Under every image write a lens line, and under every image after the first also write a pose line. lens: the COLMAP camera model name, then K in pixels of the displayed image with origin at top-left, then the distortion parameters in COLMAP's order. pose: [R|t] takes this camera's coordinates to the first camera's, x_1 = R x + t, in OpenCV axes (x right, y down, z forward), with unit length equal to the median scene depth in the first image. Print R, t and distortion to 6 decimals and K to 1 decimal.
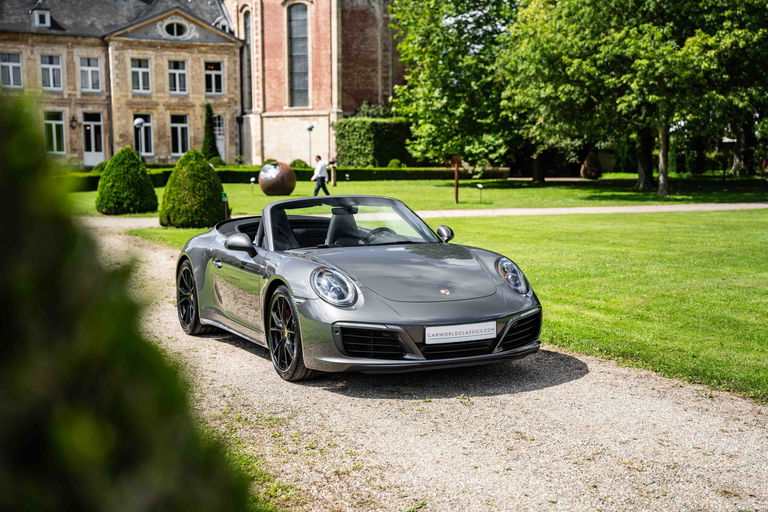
lens RADIAL K [[1071.4, 0, 389.2], [0, 1071.4, 260.1], [0, 0, 1]] dist [0.213037, 0.000000]
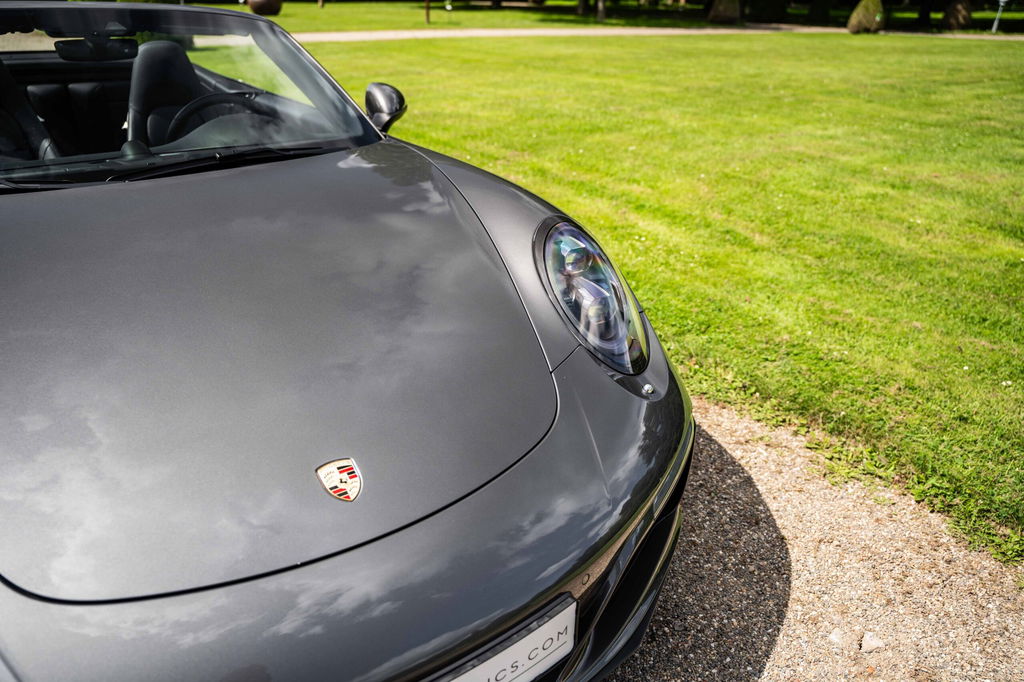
lens RADIAL K [[754.2, 0, 511.1], [0, 754.2, 333.6], [0, 0, 1]] dist [-0.065359, 0.005644]
pose [[0.986635, -0.049655, 0.155198, 0.006382], [-0.005126, 0.942508, 0.334144, -0.004742], [-0.162867, -0.330473, 0.929657, 0.086583]]
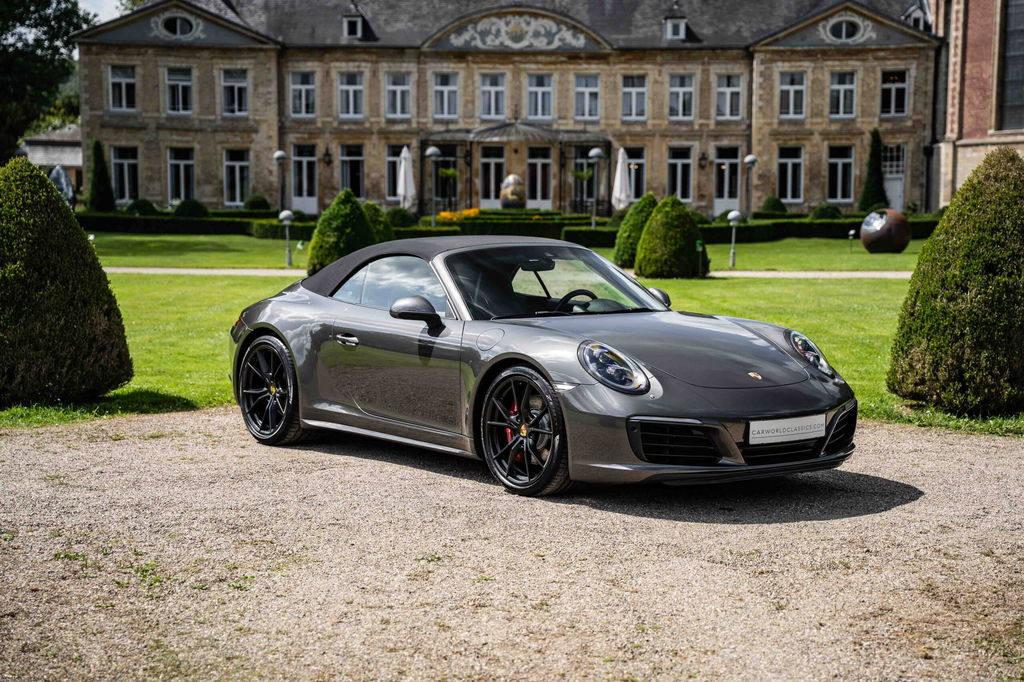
lens RADIAL K [[1683.8, 0, 511.4], [0, 1683.8, 320.8], [0, 0, 1]] dist [0.281318, 0.000000]
pose [[0.899311, 0.036115, -0.435815, 0.115707], [-0.047773, 0.998733, -0.015817, 0.012364], [0.434692, 0.035045, 0.899897, -0.129688]]
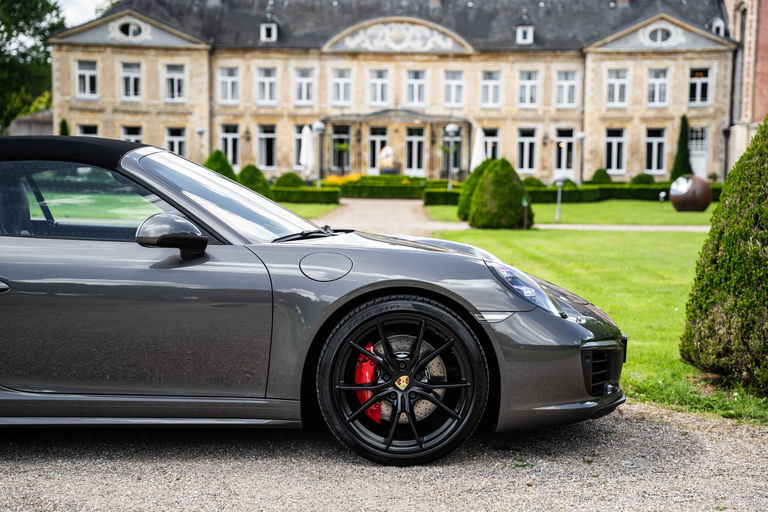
lens RADIAL K [[1262.9, 0, 384.5], [0, 1262.9, 263.3], [0, 0, 1]] dist [0.281318, 0.000000]
pose [[0.890422, 0.043758, -0.453027, 0.100633], [-0.057384, 0.998218, -0.016369, 0.010450], [0.451503, 0.040572, 0.891347, -0.063304]]
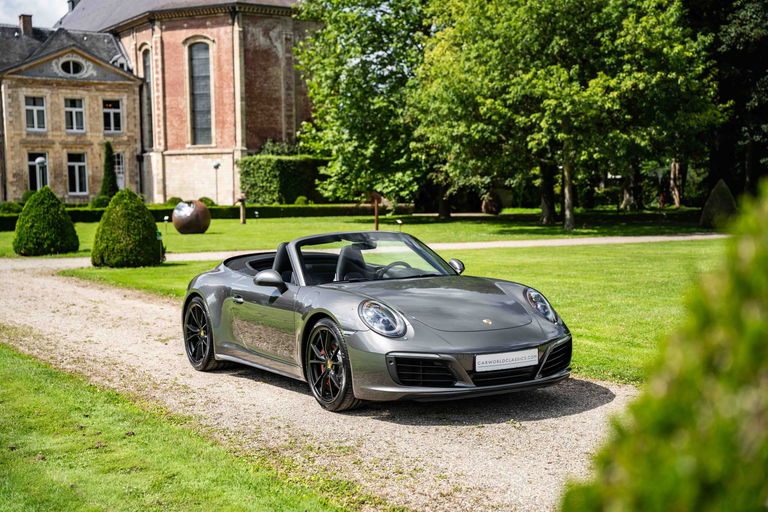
lens RADIAL K [[1071.4, 0, 381.3], [0, 1071.4, 254.4], [0, 0, 1]] dist [0.213037, 0.000000]
pose [[0.995384, -0.014914, 0.094810, -0.014924], [0.018635, 0.999086, -0.038480, 0.000278], [-0.094149, 0.040070, 0.994751, -0.003487]]
